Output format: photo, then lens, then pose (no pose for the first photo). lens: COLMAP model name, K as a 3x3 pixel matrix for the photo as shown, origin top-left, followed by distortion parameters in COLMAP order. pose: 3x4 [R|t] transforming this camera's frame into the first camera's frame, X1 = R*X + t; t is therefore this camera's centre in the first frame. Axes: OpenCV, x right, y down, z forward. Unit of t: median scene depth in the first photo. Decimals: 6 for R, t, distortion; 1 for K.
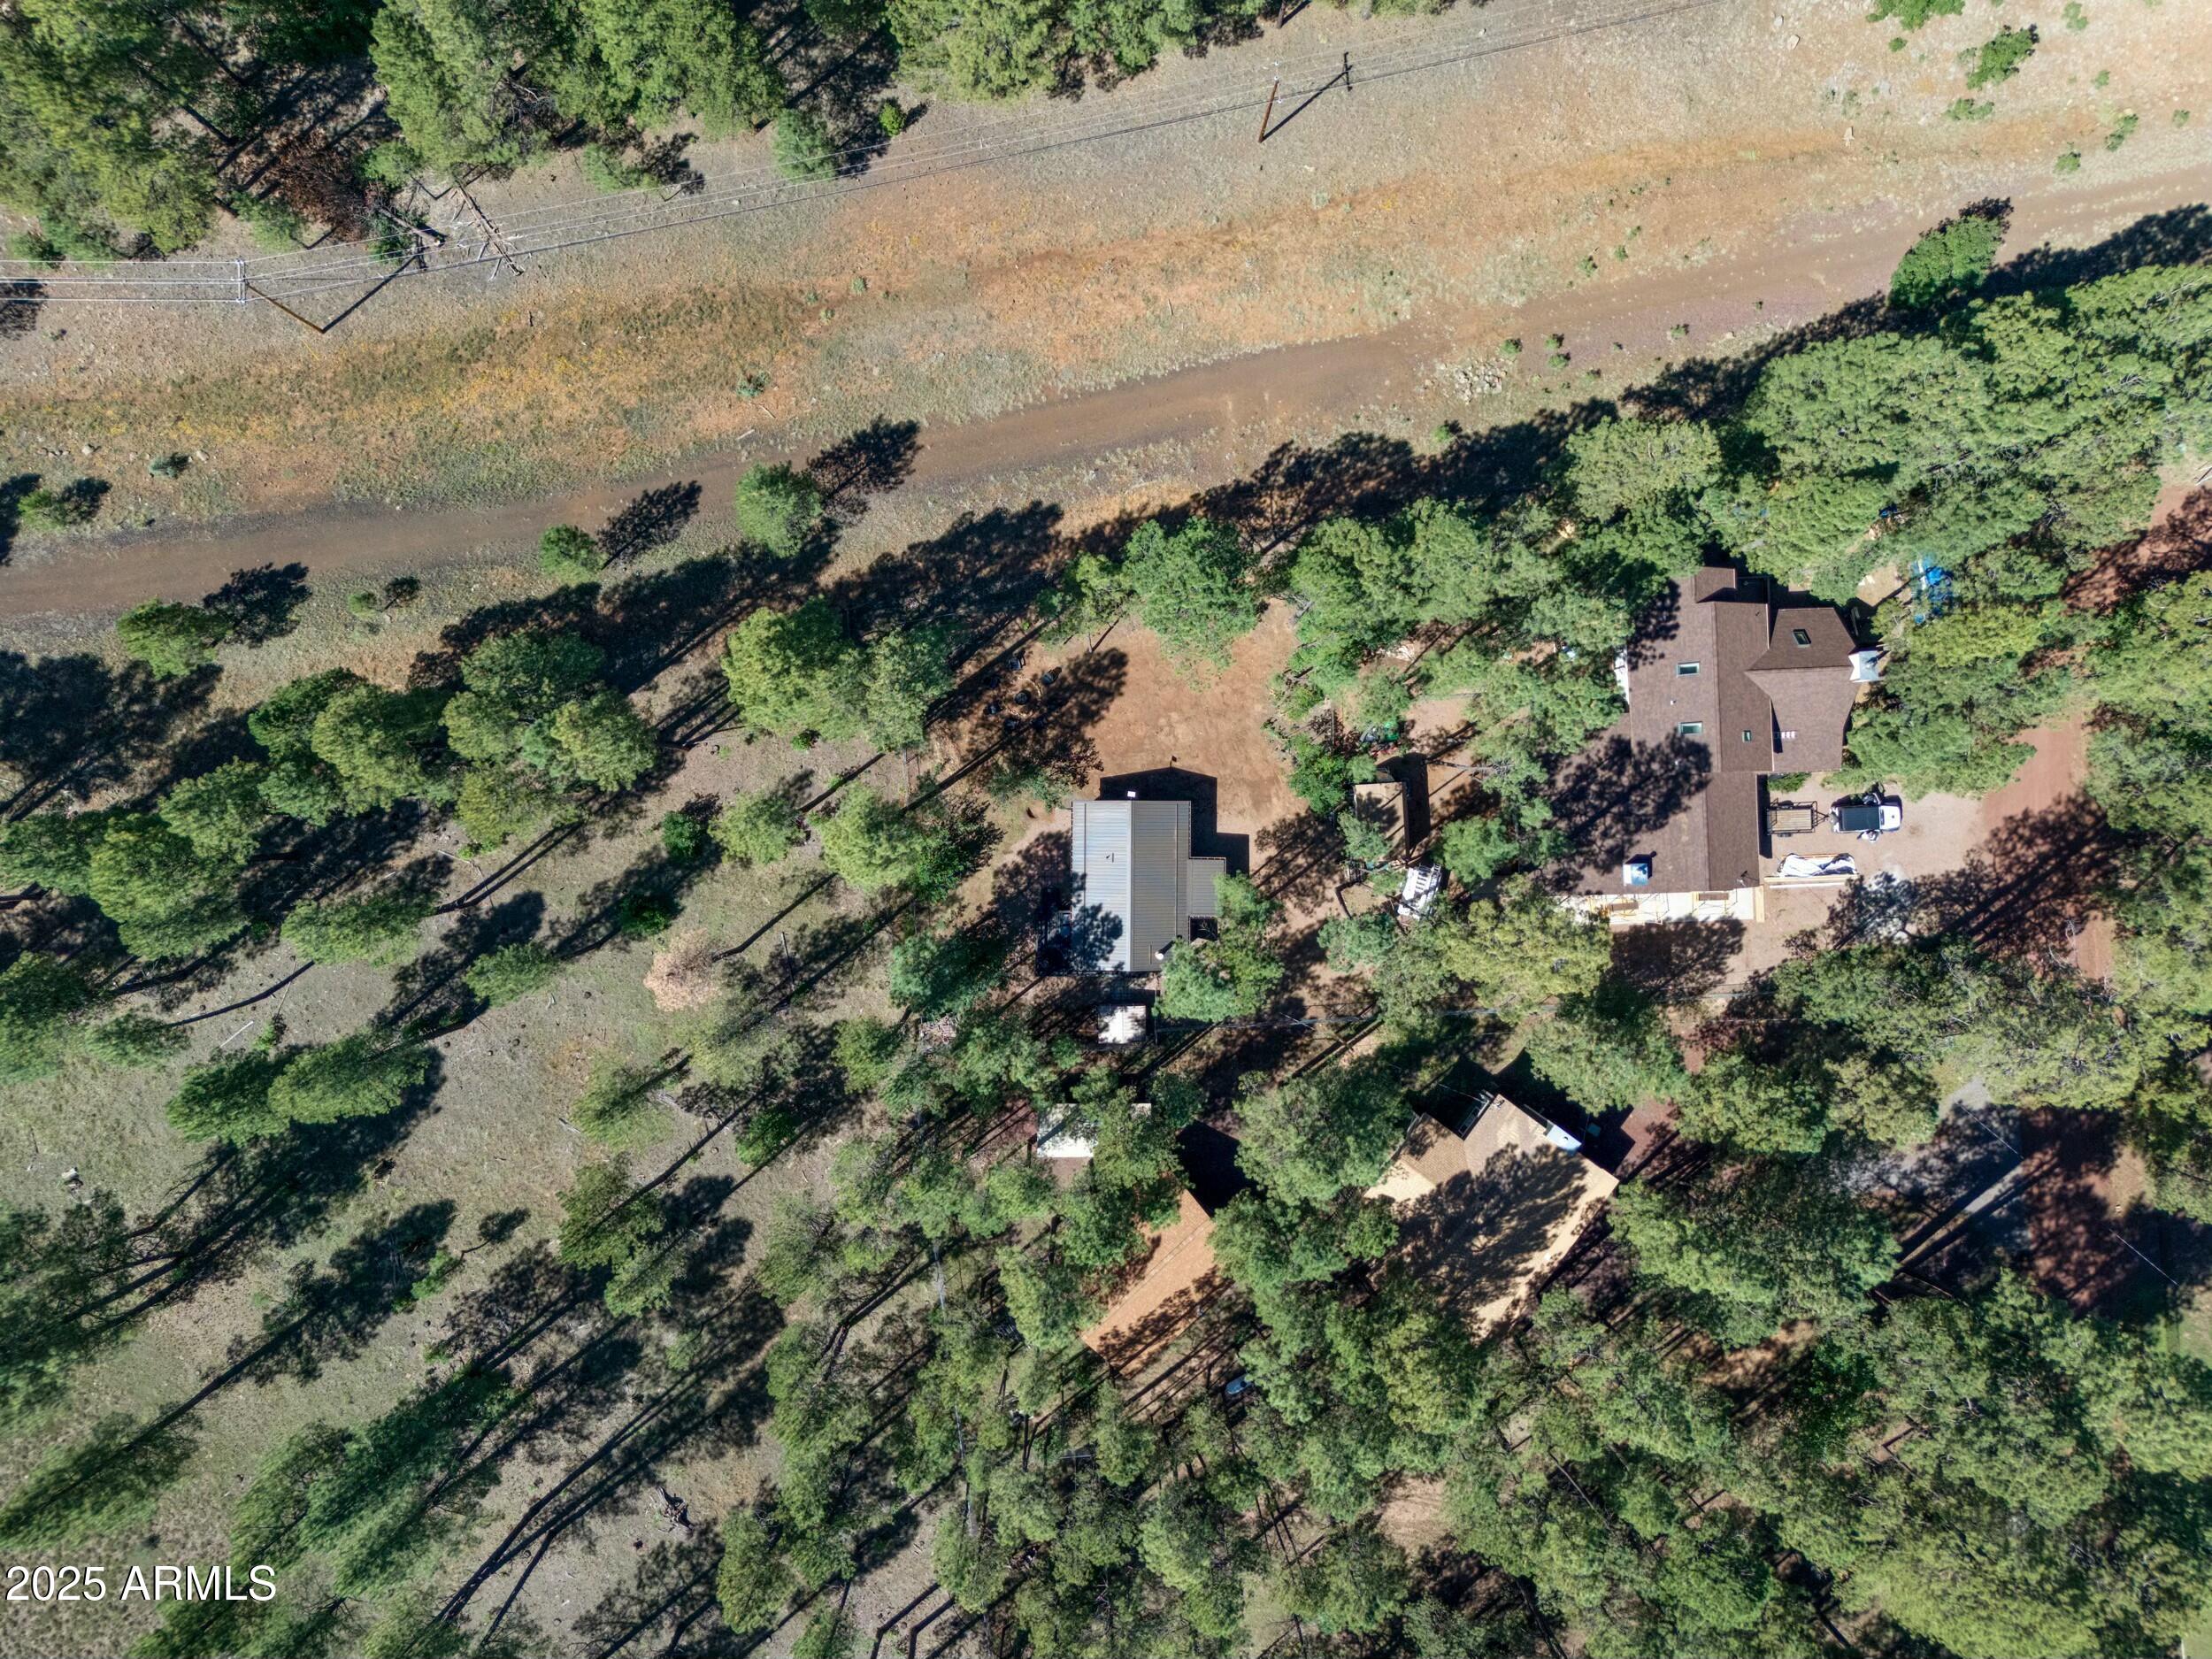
lens RADIAL K [[1552.9, 0, 1106.6], [0, 1552.9, 830.2], [0, 0, 1]] dist [0.012727, 0.001311]
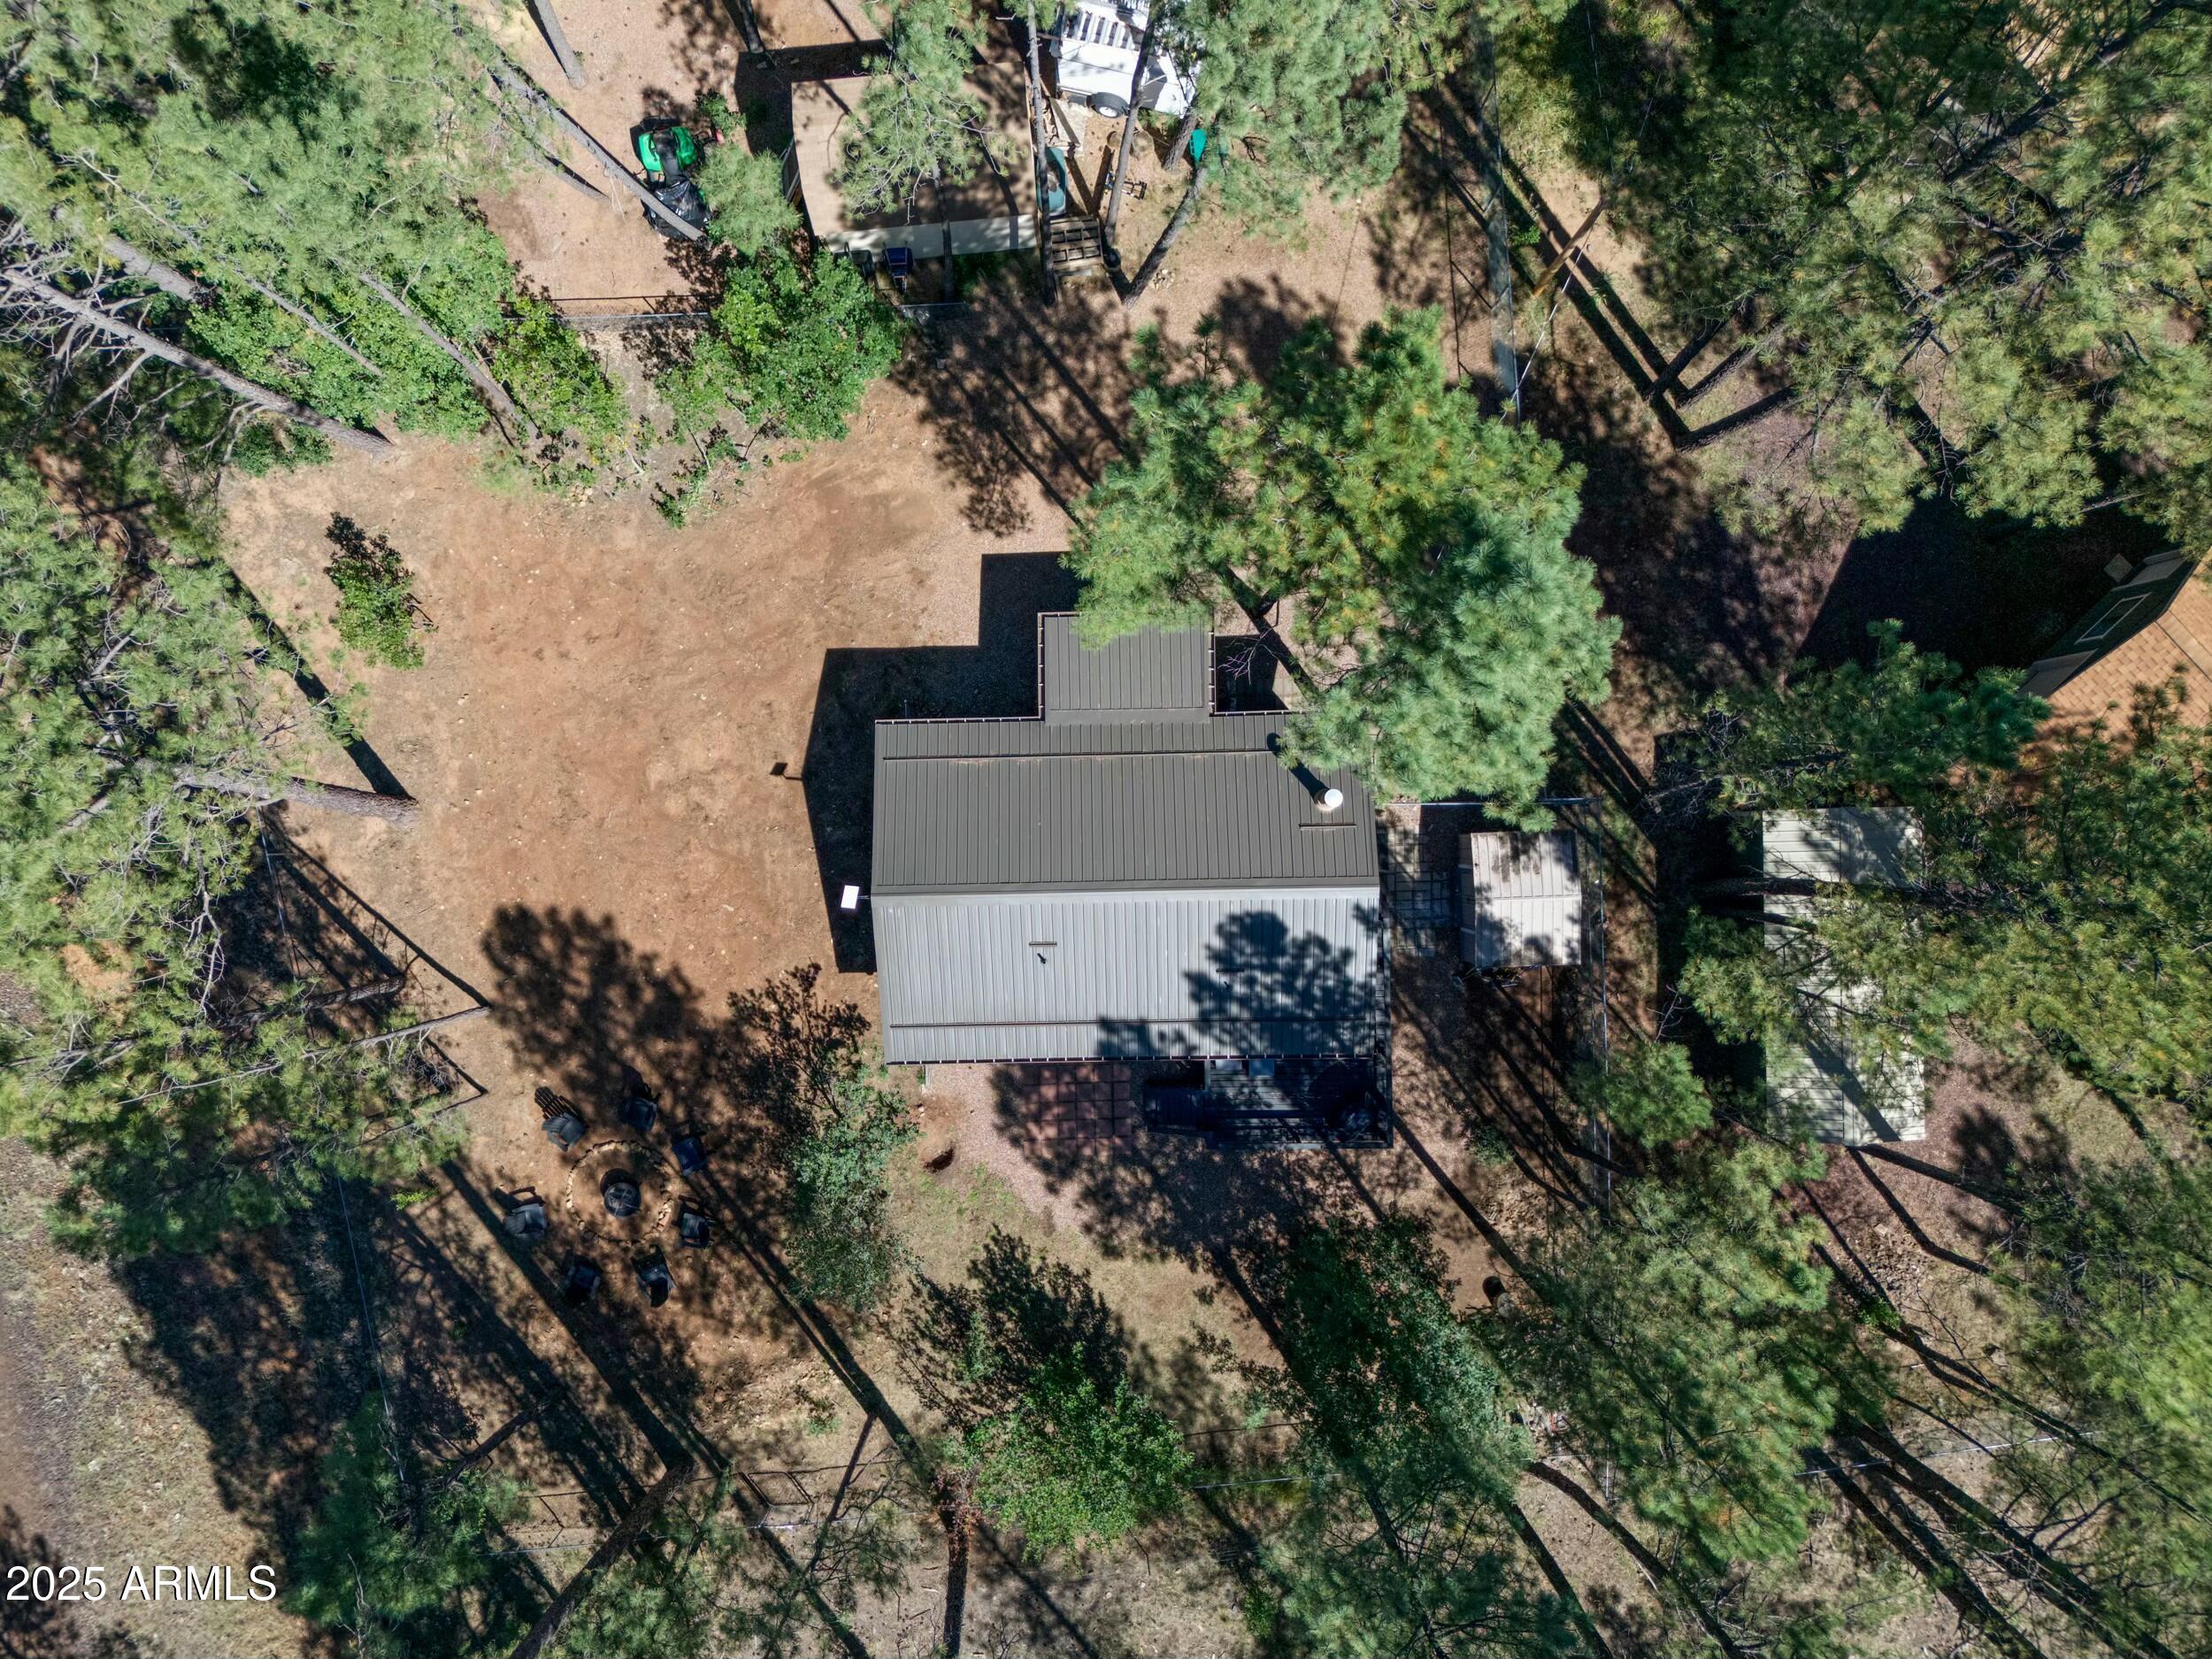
lens RADIAL K [[1552.9, 0, 1086.7], [0, 1552.9, 888.4], [0, 0, 1]] dist [0.012727, 0.001311]
pose [[-0.028601, -0.997538, -0.064025, 0.037480], [0.999195, -0.026728, -0.029918, 0.035840], [0.028133, -0.064829, 0.997500, 0.643767]]
